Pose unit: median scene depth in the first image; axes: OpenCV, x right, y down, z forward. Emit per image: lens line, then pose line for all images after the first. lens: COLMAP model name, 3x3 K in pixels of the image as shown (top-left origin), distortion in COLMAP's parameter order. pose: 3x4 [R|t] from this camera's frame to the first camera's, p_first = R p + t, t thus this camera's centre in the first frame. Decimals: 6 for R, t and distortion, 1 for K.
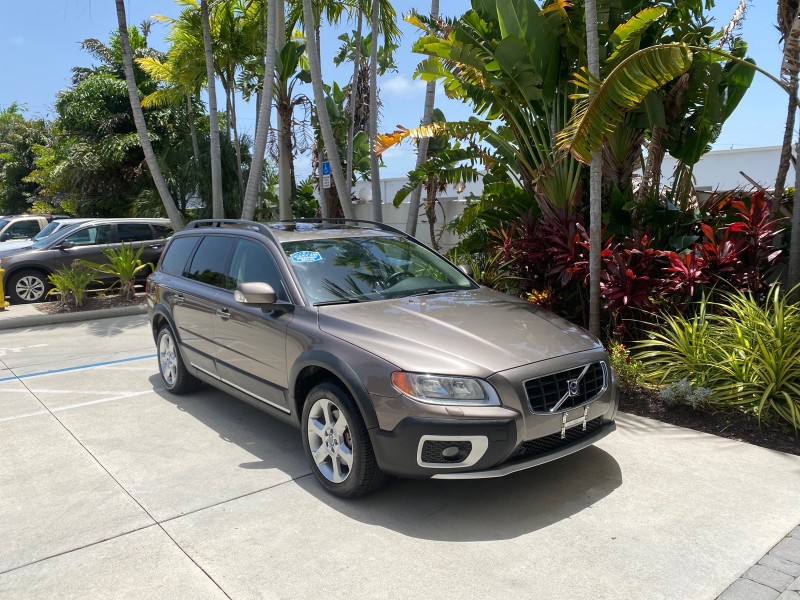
lens RADIAL K [[616.7, 0, 399.0], [0, 616.7, 294.0], [0, 0, 1]] dist [0.014012, -0.019776]
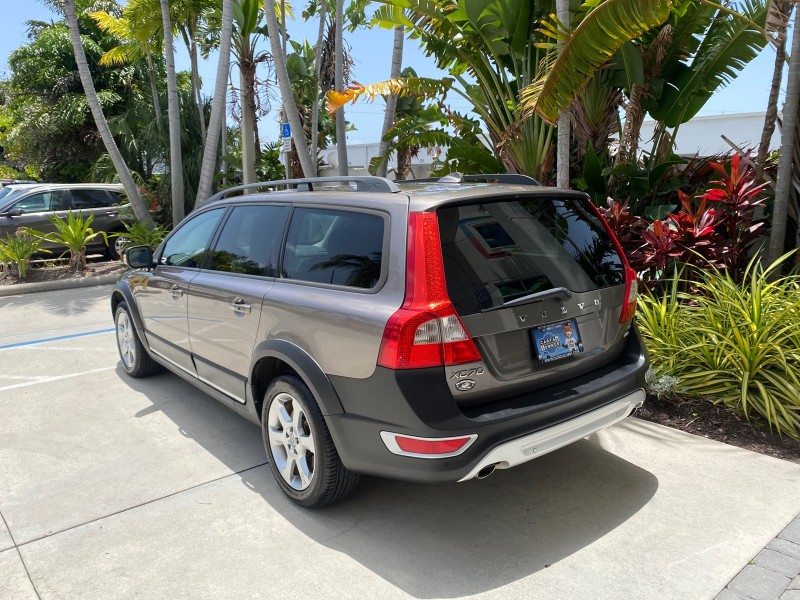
lens RADIAL K [[616.7, 0, 398.4], [0, 616.7, 296.5], [0, 0, 1]] dist [0.014012, -0.019776]
pose [[0.999853, 0.001158, 0.017128, 0.059731], [-0.002123, 0.998406, 0.056393, -0.010004], [-0.017035, -0.056421, 0.998262, 0.083363]]
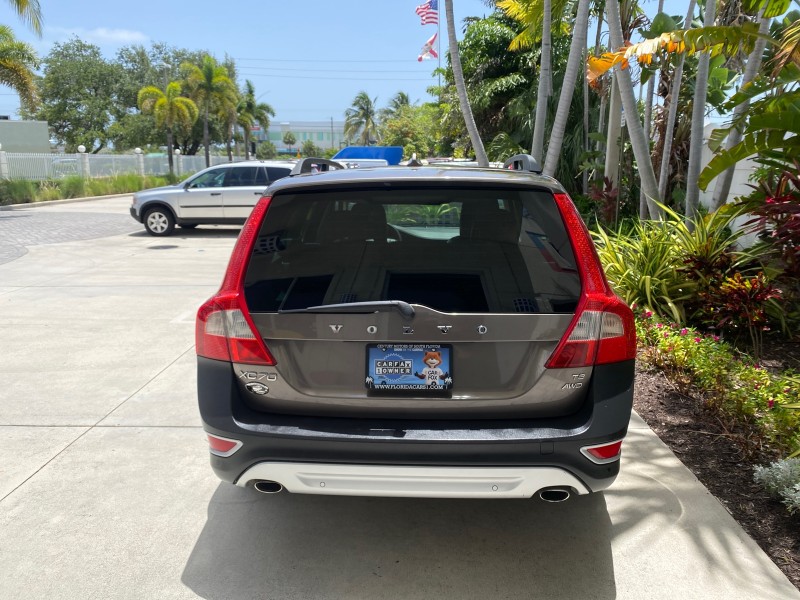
lens RADIAL K [[616.7, 0, 393.8], [0, 616.7, 301.3], [0, 0, 1]] dist [0.014012, -0.019776]
pose [[0.748747, 0.146199, -0.646532, 0.389256], [-0.080134, 0.988184, 0.130653, -0.034819], [0.657994, -0.046017, 0.751616, 0.251652]]
